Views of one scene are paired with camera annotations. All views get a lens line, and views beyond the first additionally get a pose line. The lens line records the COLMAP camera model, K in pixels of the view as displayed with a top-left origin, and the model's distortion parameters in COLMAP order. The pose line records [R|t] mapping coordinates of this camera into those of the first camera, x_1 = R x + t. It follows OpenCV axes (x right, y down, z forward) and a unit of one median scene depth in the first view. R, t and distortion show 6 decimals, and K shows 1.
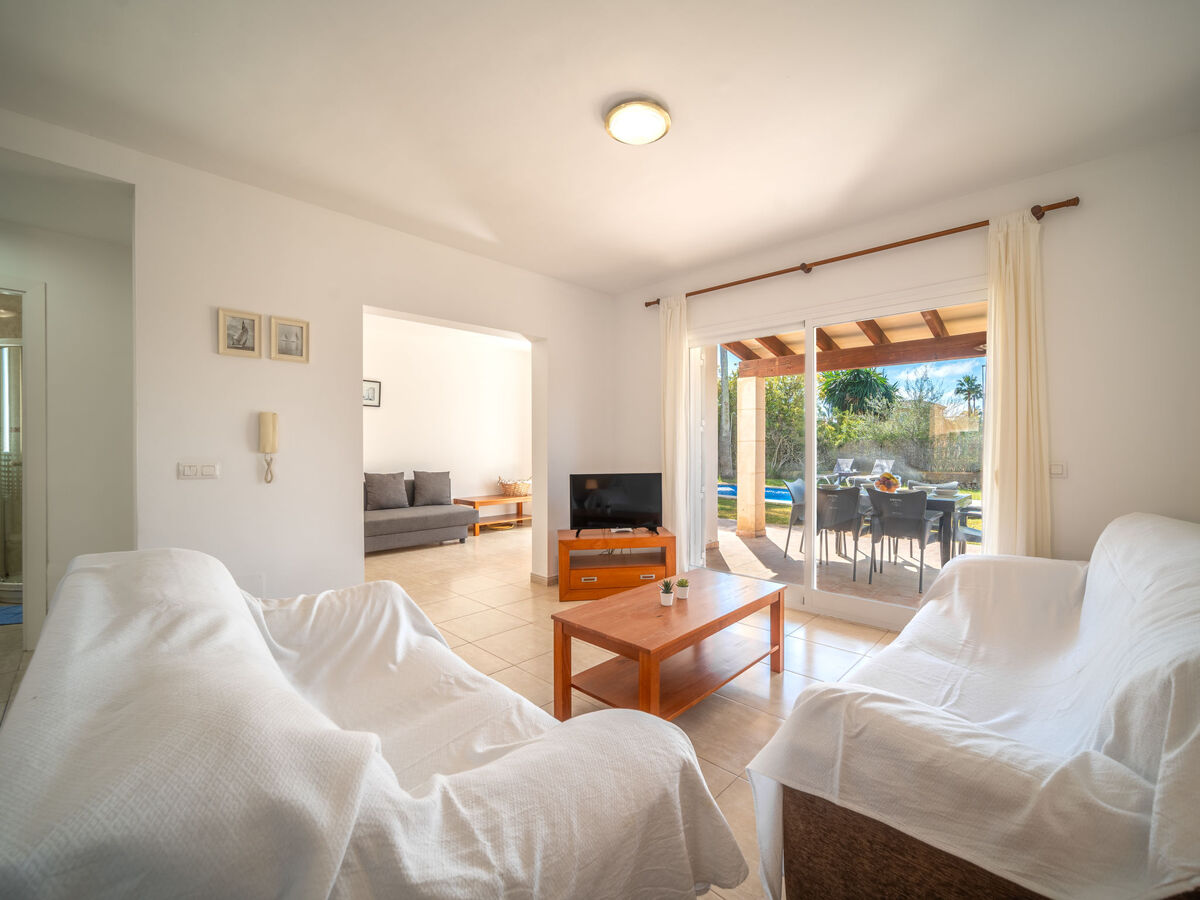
lens RADIAL K [[539.4, 0, 600.0], [0, 539.4, 450.0], [0, 0, 1]] dist [-0.001969, 0.000242]
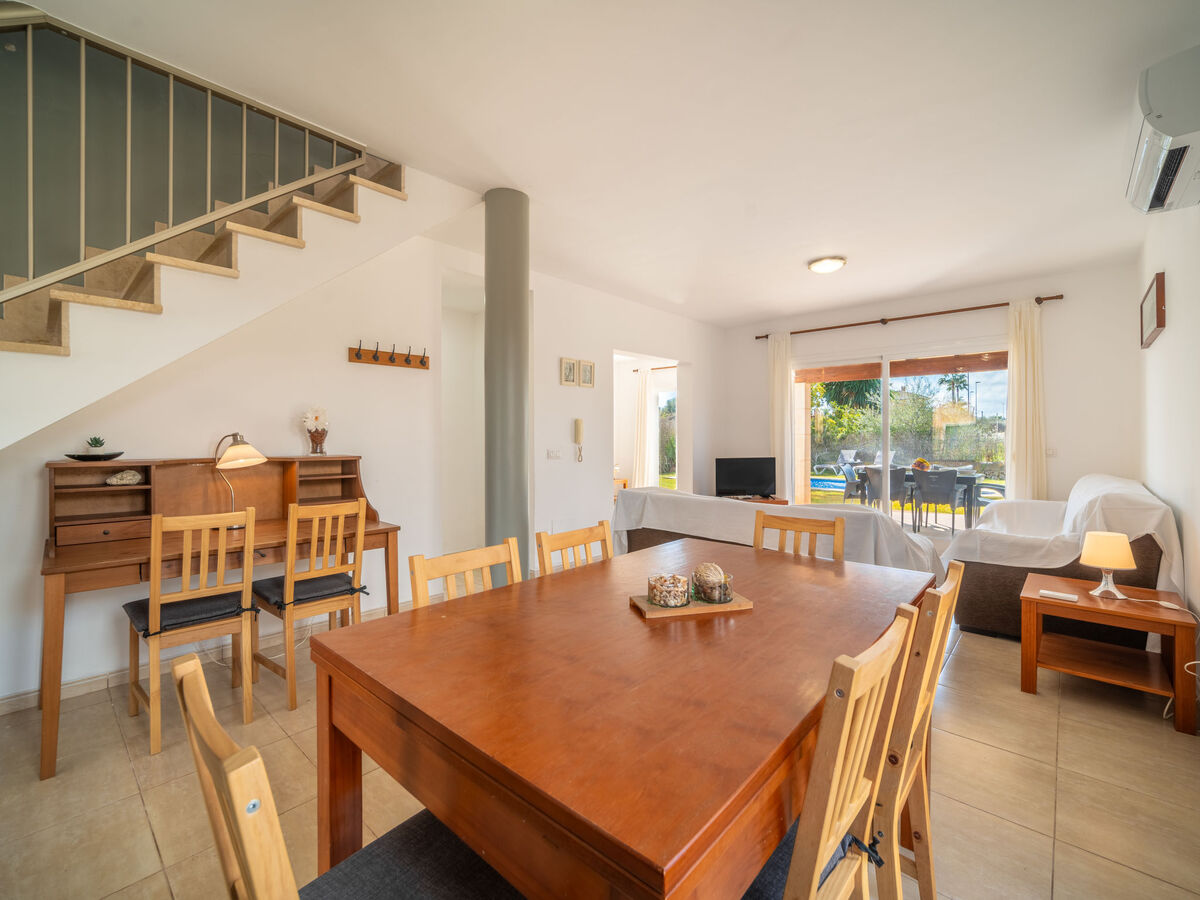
lens RADIAL K [[589.1, 0, 571.1], [0, 589.1, 443.3], [0, 0, 1]] dist [0.027893, 0.000069]
pose [[0.999293, -0.002522, 0.037517, -0.347085], [0.002512, 0.999997, 0.000302, 0.002001], [-0.037517, -0.000207, 0.999296, -0.395419]]
